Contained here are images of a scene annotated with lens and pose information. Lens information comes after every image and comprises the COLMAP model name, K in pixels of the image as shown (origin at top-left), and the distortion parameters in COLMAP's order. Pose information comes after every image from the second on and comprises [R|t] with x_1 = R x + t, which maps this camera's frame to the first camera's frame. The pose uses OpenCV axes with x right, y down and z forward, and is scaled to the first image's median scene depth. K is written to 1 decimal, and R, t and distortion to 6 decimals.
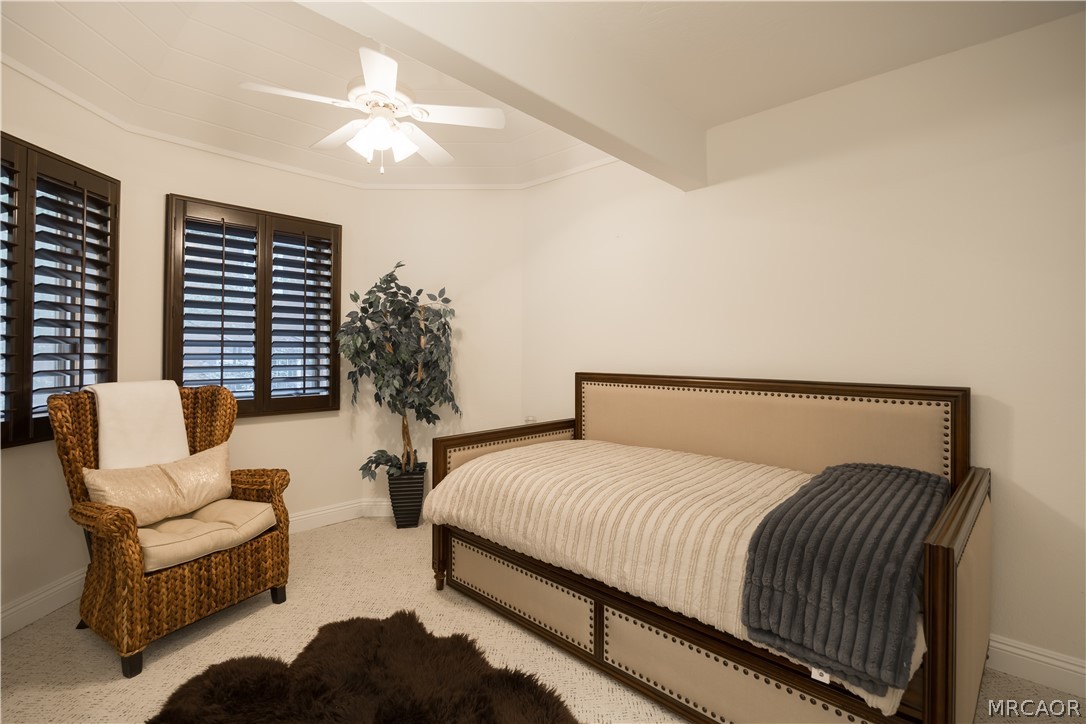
lens RADIAL K [[498.9, 0, 543.7], [0, 498.9, 355.9], [0, 0, 1]] dist [-0.014860, 0.000081]
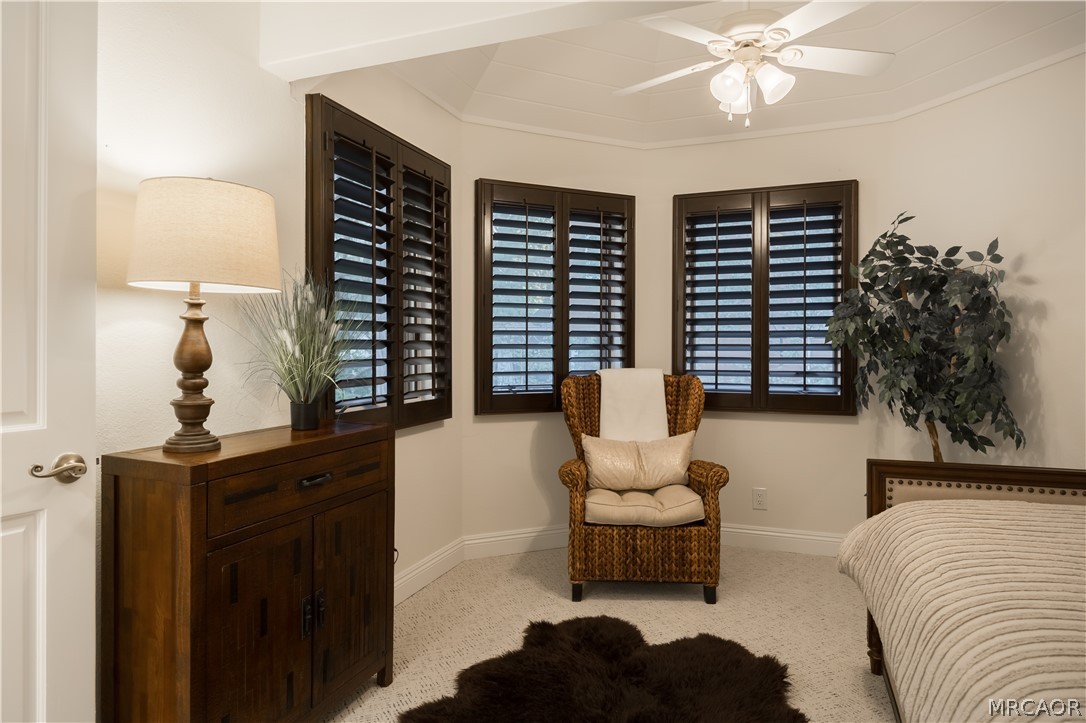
lens RADIAL K [[635.0, 0, 543.0], [0, 635.0, 361.5], [0, 0, 1]] dist [-0.001048, 0.000218]
pose [[0.389430, 0.015451, -0.920926, 0.442341], [-0.004246, 0.999879, 0.014980, 0.013714], [0.921046, -0.001924, 0.389449, 0.215067]]
